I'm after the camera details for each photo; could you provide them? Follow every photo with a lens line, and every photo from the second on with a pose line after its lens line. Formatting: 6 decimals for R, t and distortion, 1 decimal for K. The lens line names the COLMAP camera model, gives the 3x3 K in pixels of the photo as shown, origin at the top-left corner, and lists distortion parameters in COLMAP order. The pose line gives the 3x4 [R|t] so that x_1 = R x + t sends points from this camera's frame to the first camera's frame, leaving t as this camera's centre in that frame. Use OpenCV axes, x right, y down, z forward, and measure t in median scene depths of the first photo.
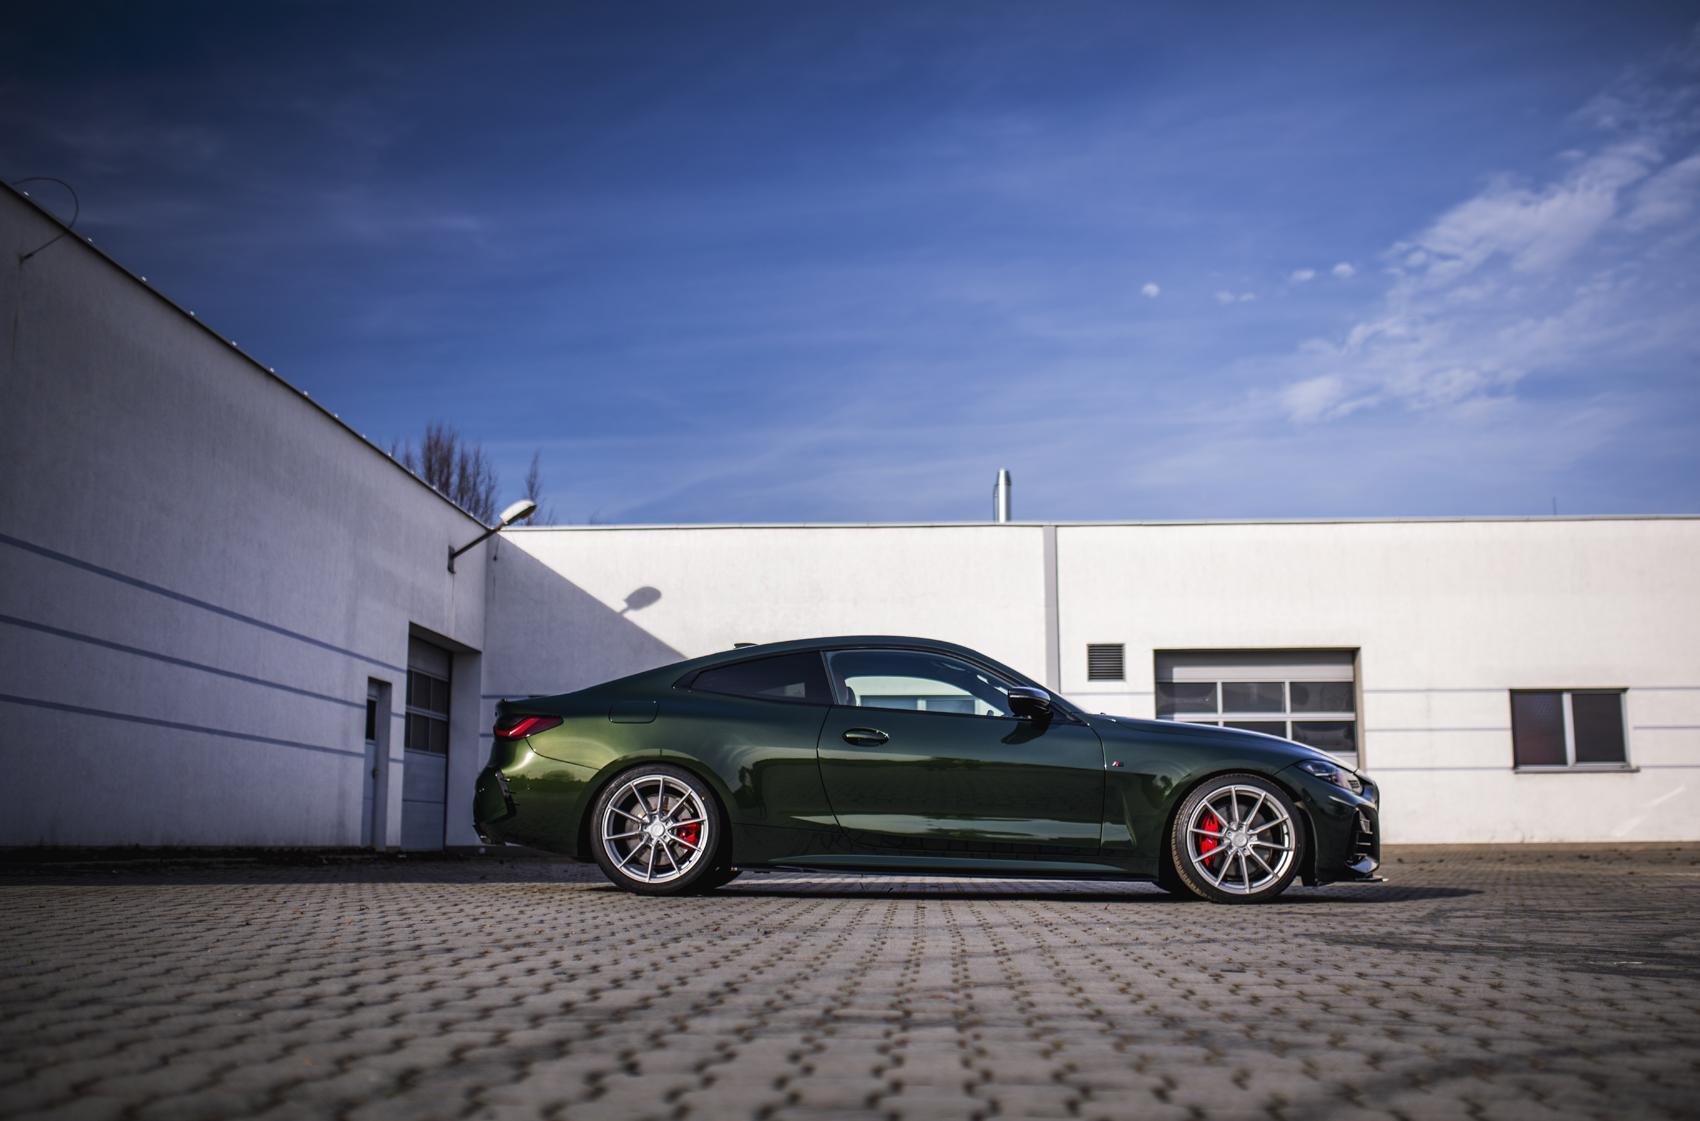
lens RADIAL K [[1745.2, 0, 850.0], [0, 1745.2, 560.5], [0, 0, 1]] dist [-0.002518, 0.016317]
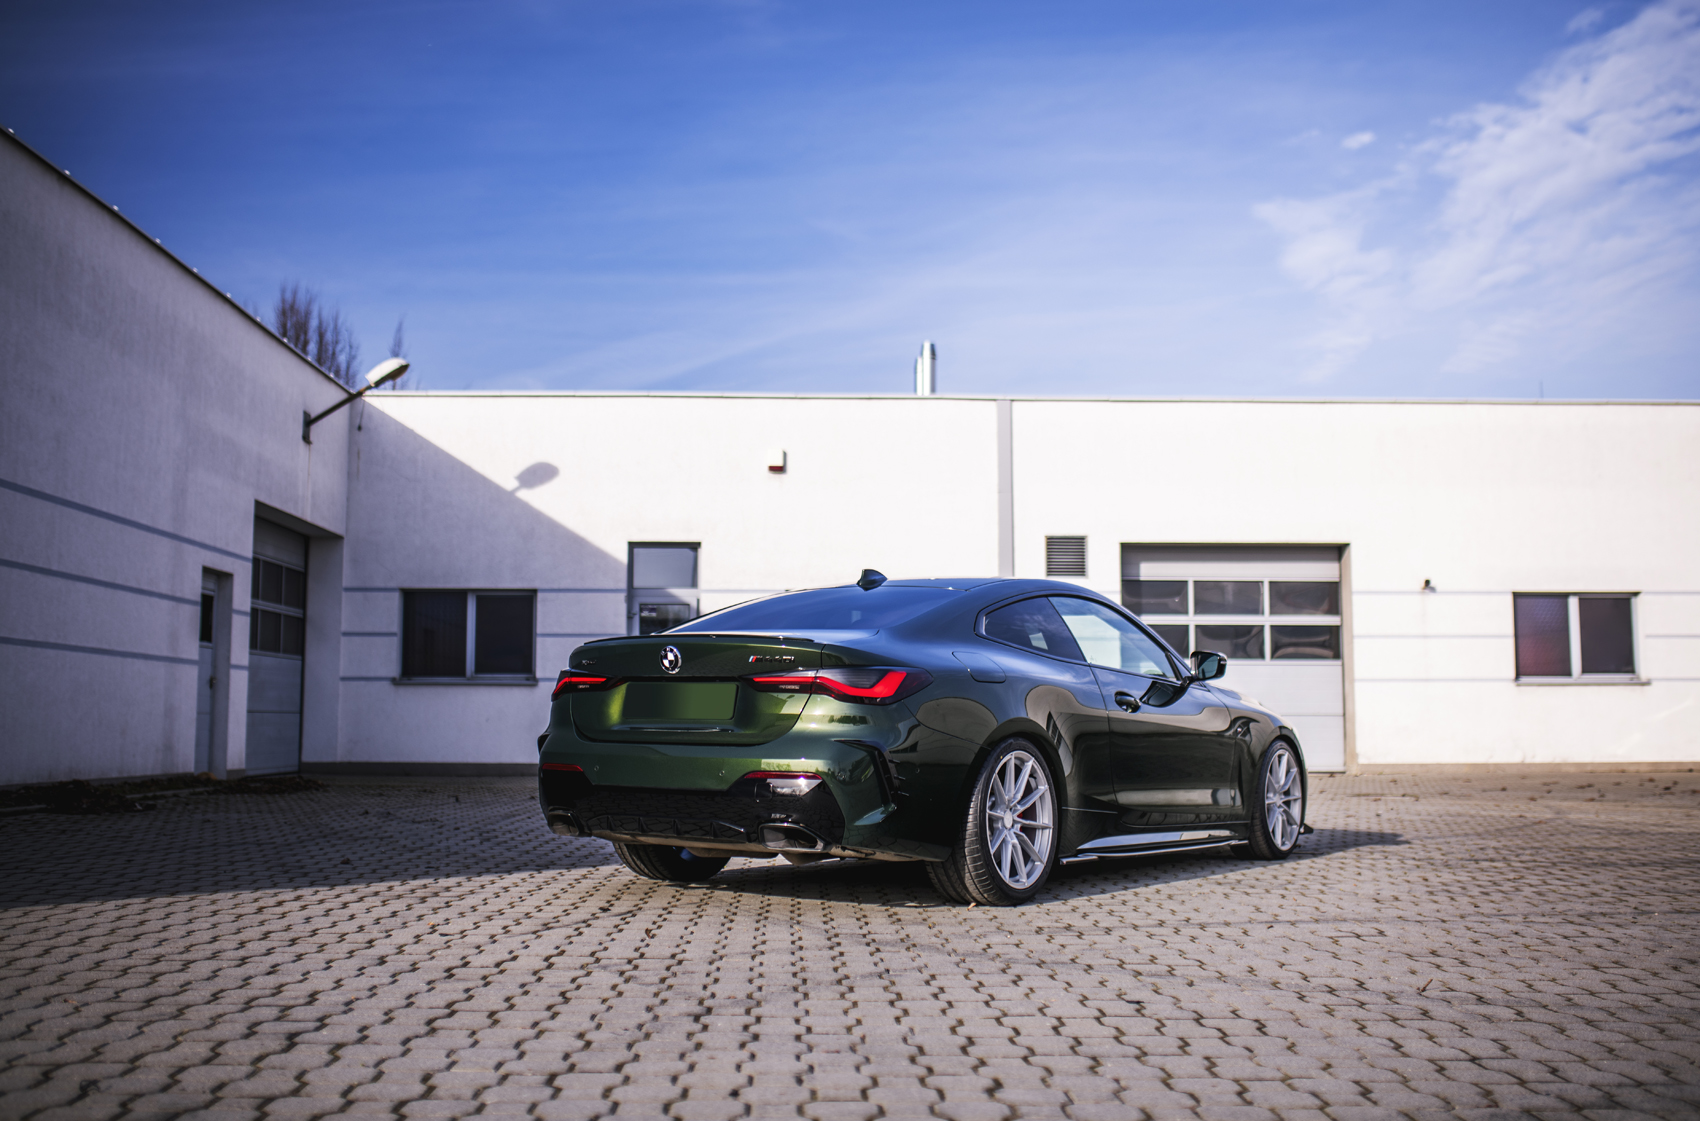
lens RADIAL K [[1745.2, 0, 850.0], [0, 1745.2, 560.5], [0, 0, 1]] dist [-0.002518, 0.016317]
pose [[0.997087, 0.010780, 0.075511, -0.029428], [-0.015658, 0.997807, 0.064306, 0.005475], [-0.074652, -0.065301, 0.995069, 0.136122]]
